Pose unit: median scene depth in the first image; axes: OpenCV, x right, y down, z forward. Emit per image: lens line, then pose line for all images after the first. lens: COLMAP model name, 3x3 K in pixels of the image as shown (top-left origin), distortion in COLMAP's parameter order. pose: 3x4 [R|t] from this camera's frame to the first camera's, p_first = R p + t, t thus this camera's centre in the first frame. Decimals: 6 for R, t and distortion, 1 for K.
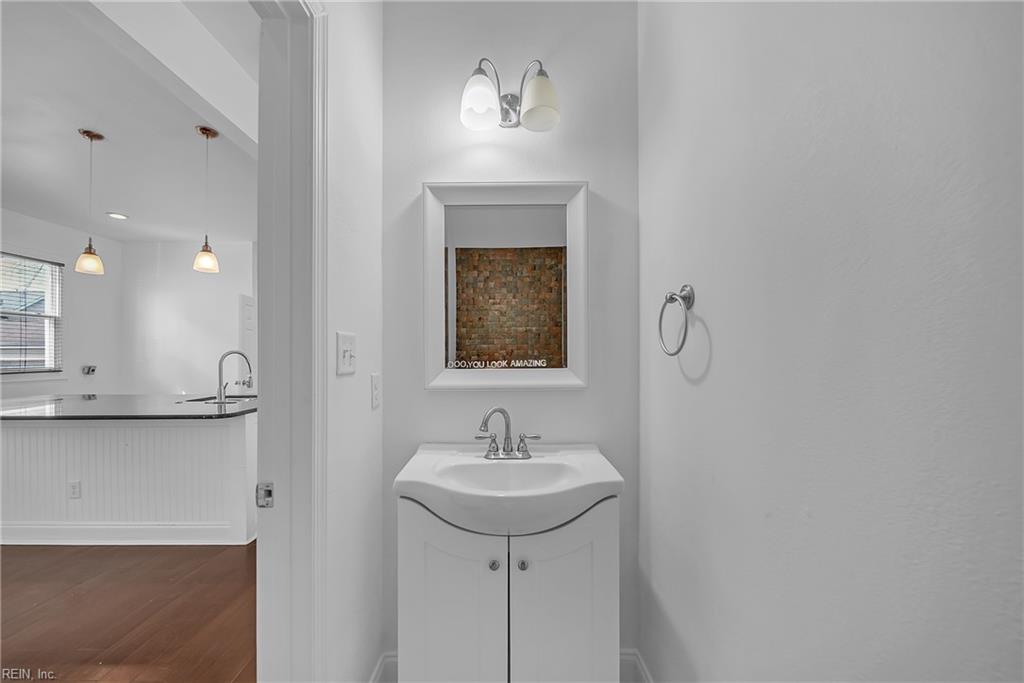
lens RADIAL K [[366.3, 0, 505.1], [0, 366.3, 345.5], [0, 0, 1]] dist [-0.006741, 0.000077]
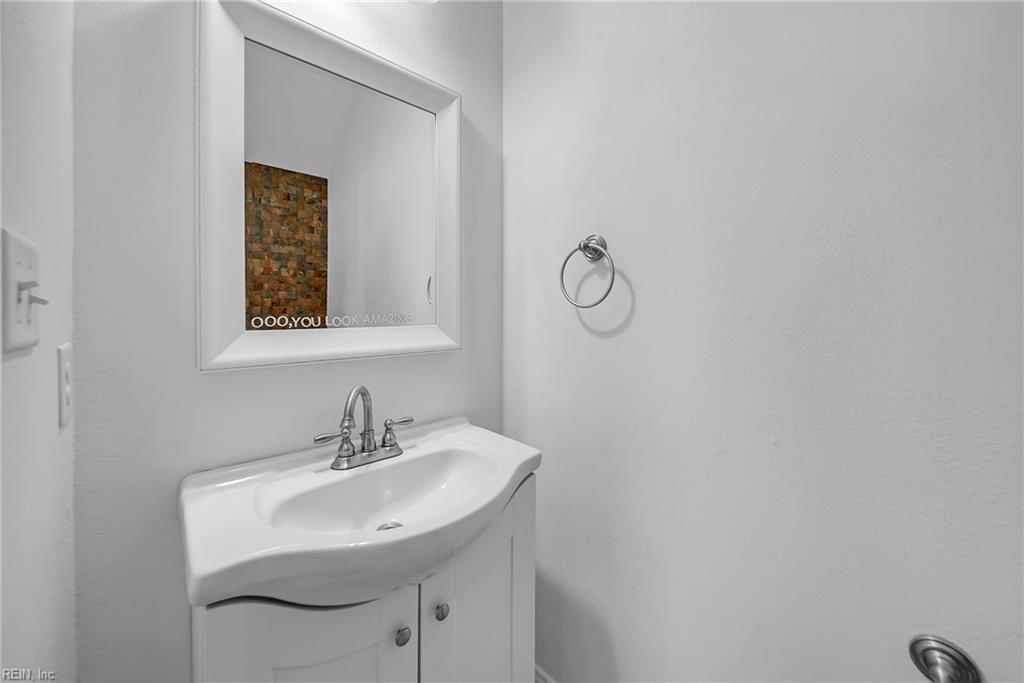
lens RADIAL K [[375.4, 0, 511.6], [0, 375.4, 309.3], [0, 0, 1]] dist [0.001081, -0.000089]
pose [[0.743565, 0.008590, 0.668608, -0.250516], [-0.014498, 0.999890, 0.003277, 0.023919], [-0.668506, -0.012130, 0.743608, 0.306862]]
